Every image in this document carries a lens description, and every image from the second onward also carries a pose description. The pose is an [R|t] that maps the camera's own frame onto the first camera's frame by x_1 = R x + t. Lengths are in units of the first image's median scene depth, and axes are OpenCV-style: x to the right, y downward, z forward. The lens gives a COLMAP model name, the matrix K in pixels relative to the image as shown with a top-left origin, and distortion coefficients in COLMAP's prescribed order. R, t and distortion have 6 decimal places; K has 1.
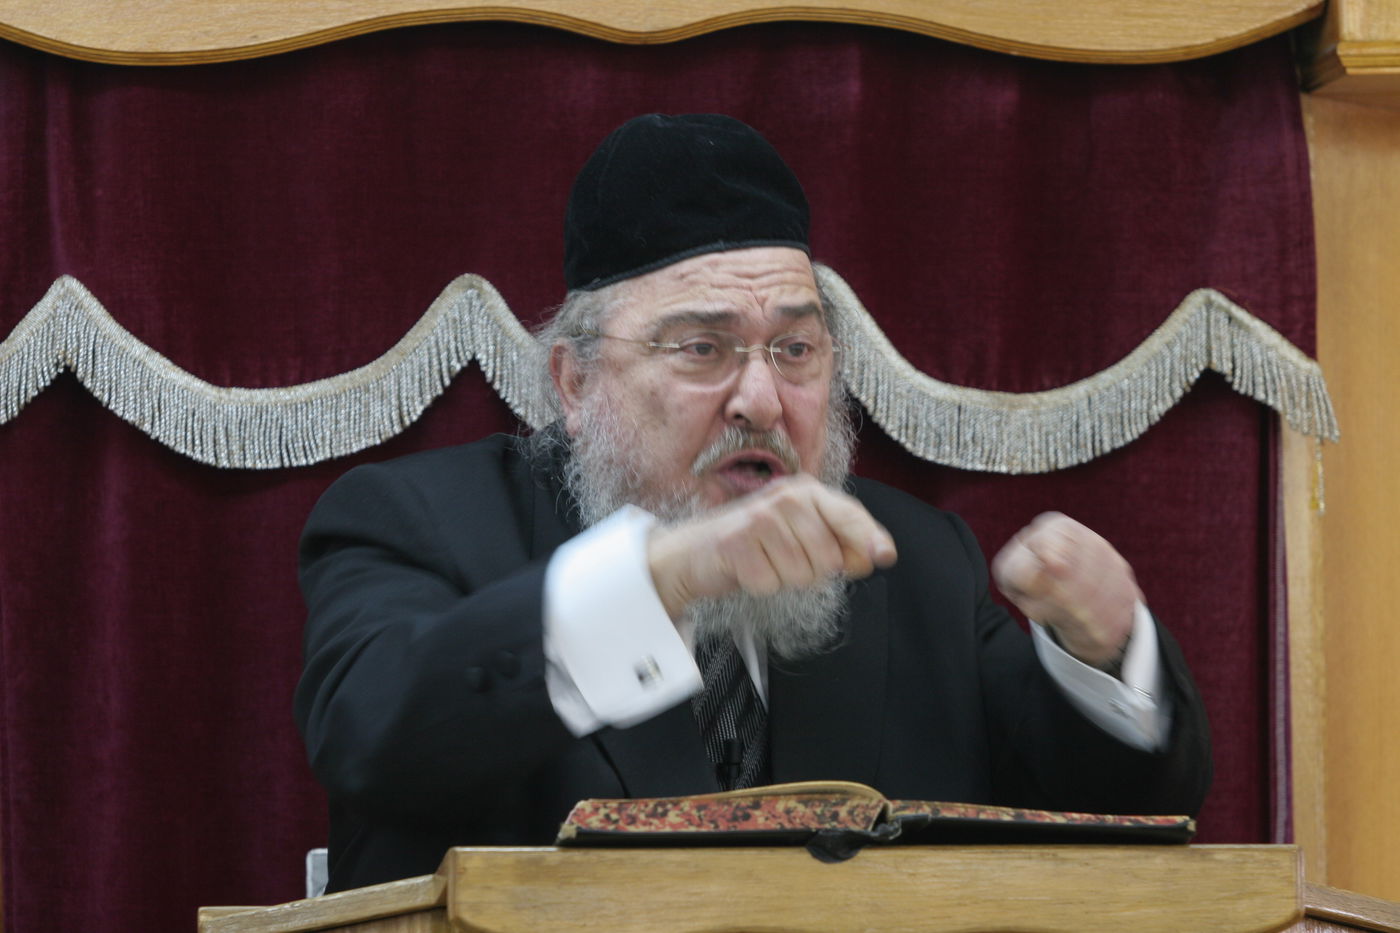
lens RADIAL K [[9984.4, 0, 697.5], [0, 9984.4, 509.5], [0, 0, 1]] dist [0.681007, 0.000000]
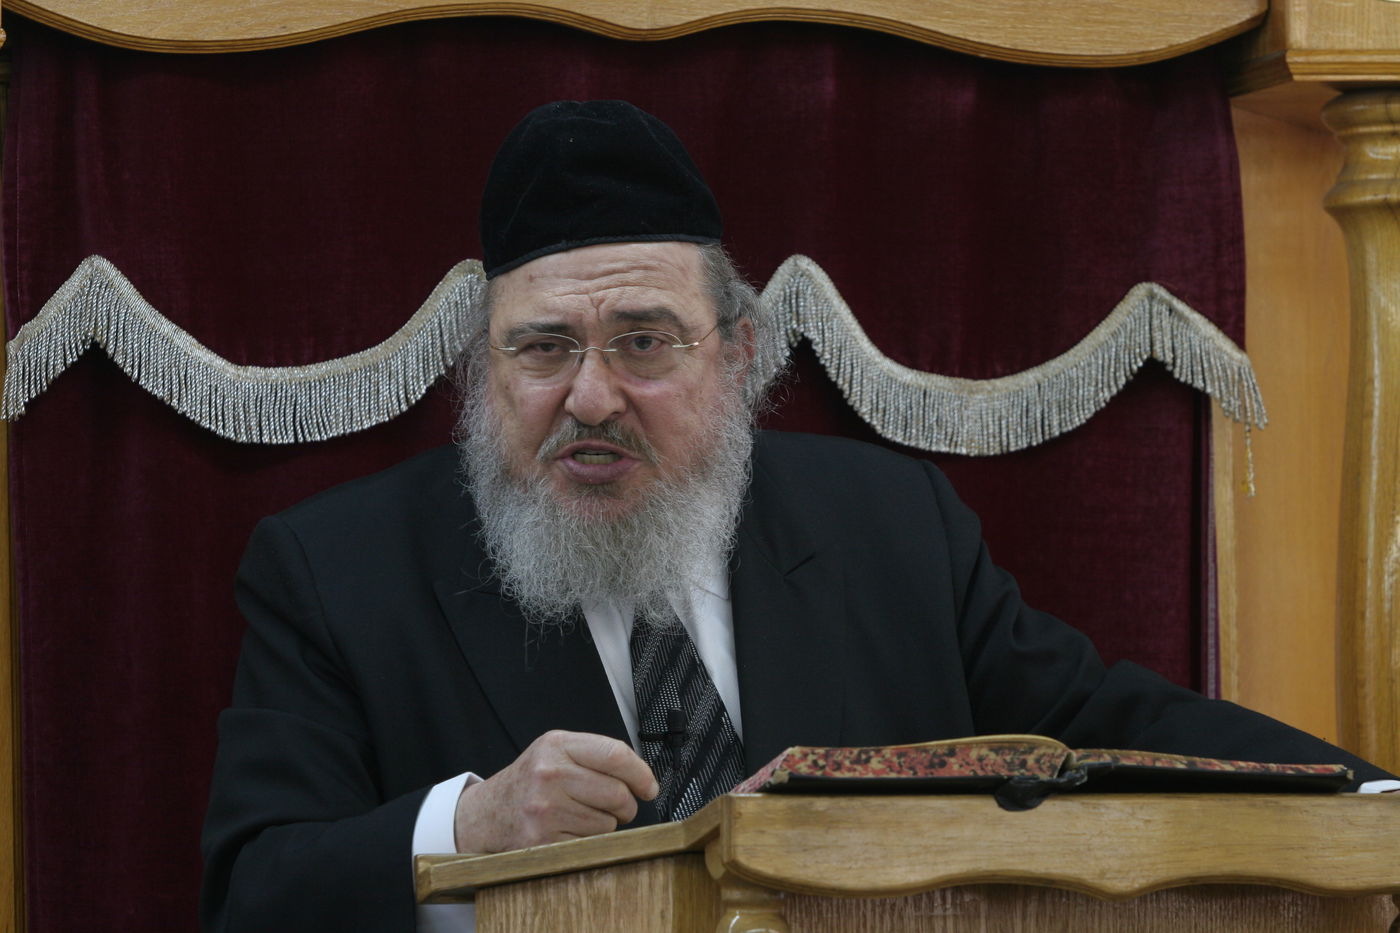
lens RADIAL K [[9532.7, 0, 710.7], [0, 9532.7, 479.1], [0, 0, 1]] dist [0.580934, 0.000000]
pose [[0.984458, 0.007755, 0.175450, -0.171961], [-0.005265, 0.999879, -0.014654, 0.013757], [-0.175543, 0.013502, 0.984379, 0.016922]]
